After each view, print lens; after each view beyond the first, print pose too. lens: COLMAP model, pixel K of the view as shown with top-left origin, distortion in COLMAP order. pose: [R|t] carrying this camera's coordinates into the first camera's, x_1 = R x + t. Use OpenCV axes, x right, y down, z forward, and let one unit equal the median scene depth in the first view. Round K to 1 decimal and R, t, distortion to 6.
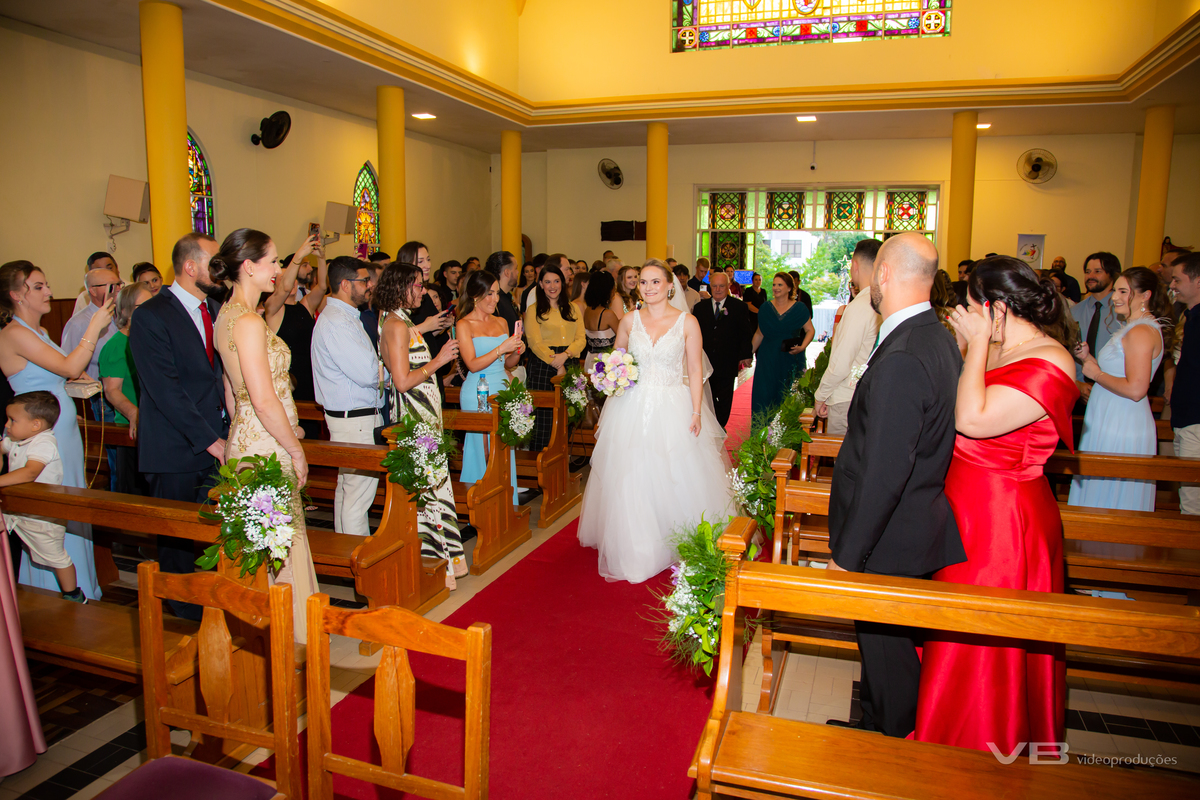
lens RADIAL K [[828.2, 0, 604.6], [0, 828.2, 410.0], [0, 0, 1]] dist [-0.125055, 0.075882]
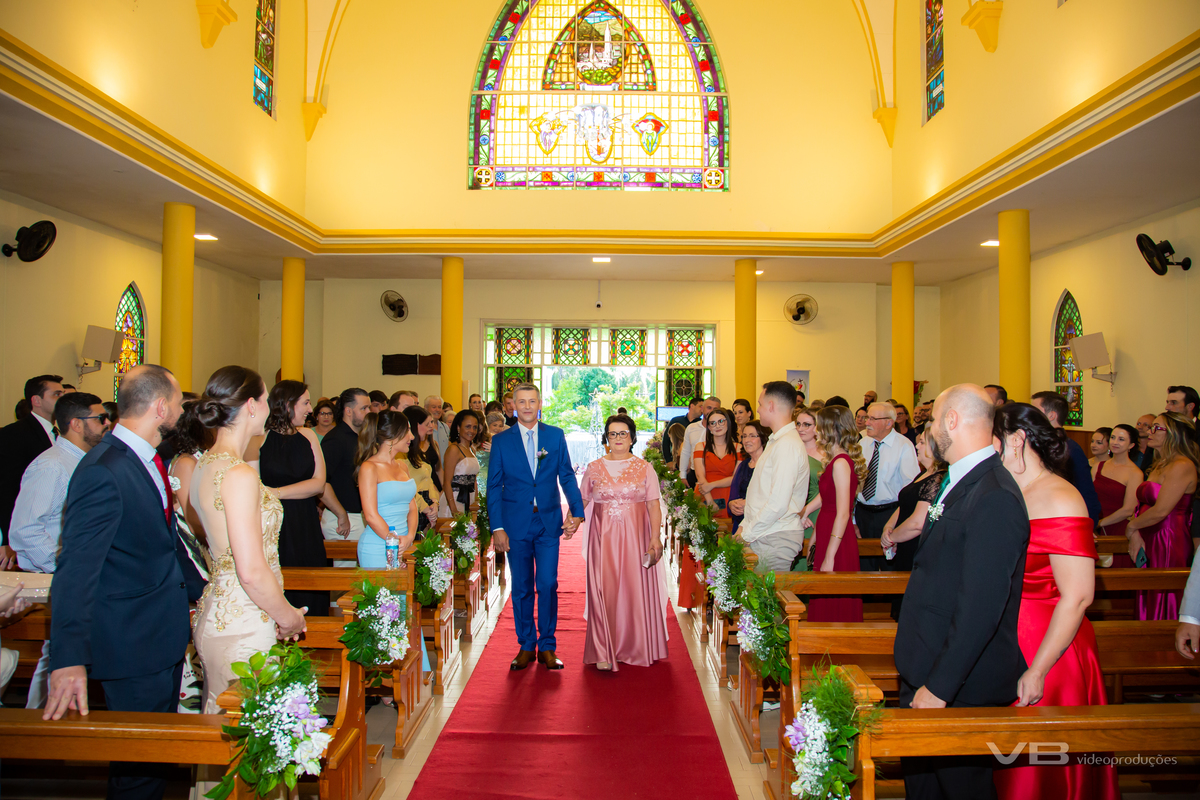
lens RADIAL K [[846.5, 0, 600.0], [0, 846.5, 400.0], [0, 0, 1]] dist [-0.126496, 0.081622]
pose [[0.947644, 0.003239, 0.319311, -0.093528], [0.051216, 0.985462, -0.161993, -0.007951], [-0.315194, 0.169865, 0.933702, 0.023944]]
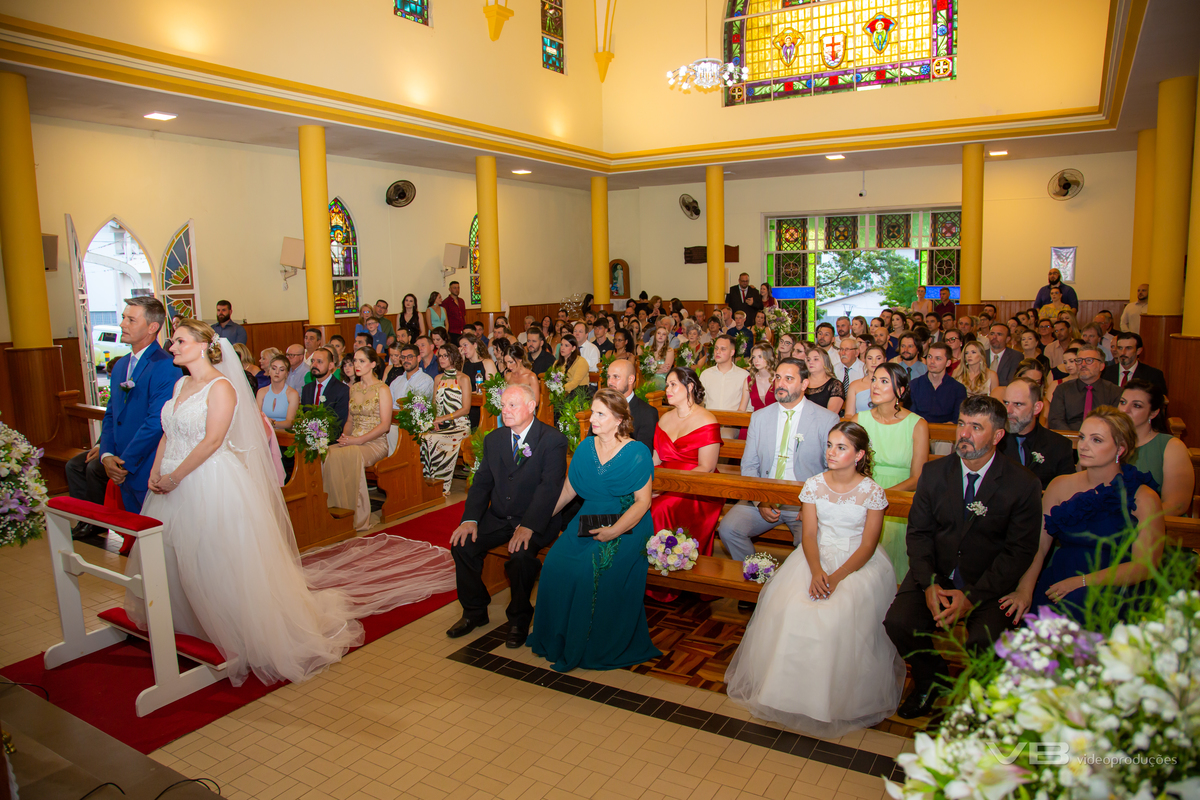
lens RADIAL K [[846.5, 0, 600.0], [0, 846.5, 400.0], [0, 0, 1]] dist [-0.126496, 0.081622]
pose [[0.974756, 0.002468, -0.223259, 0.180983], [-0.008412, 0.999635, -0.025676, 0.021541], [0.223114, 0.026906, 0.974421, -0.219601]]
